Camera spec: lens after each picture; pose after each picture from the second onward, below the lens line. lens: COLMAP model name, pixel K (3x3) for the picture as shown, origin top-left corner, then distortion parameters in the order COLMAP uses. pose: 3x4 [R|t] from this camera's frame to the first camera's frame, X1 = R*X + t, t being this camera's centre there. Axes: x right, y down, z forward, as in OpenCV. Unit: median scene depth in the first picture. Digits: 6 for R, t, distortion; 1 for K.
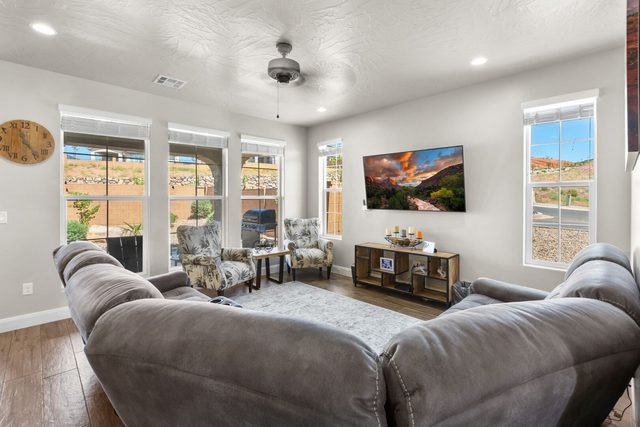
lens RADIAL K [[289.8, 0, 322.9], [0, 289.8, 207.3], [0, 0, 1]] dist [0.001013, 0.000572]
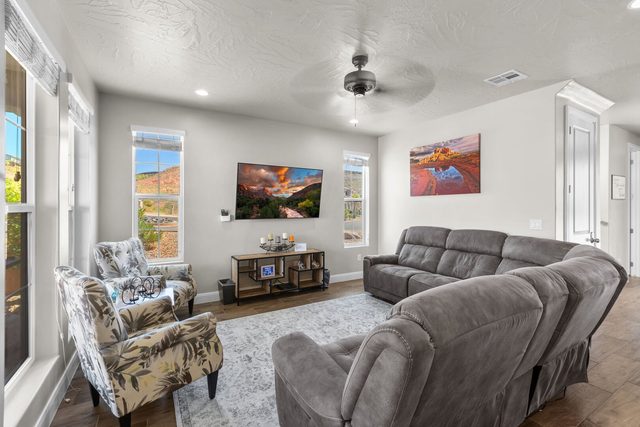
lens RADIAL K [[284.4, 0, 321.0], [0, 284.4, 216.4], [0, 0, 1]] dist [0.000570, 0.000130]
pose [[0.249371, -0.031017, 0.967911, -0.747636], [0.033155, 0.999174, 0.023477, -0.018411], [-0.967840, 0.026237, 0.250193, 0.583265]]
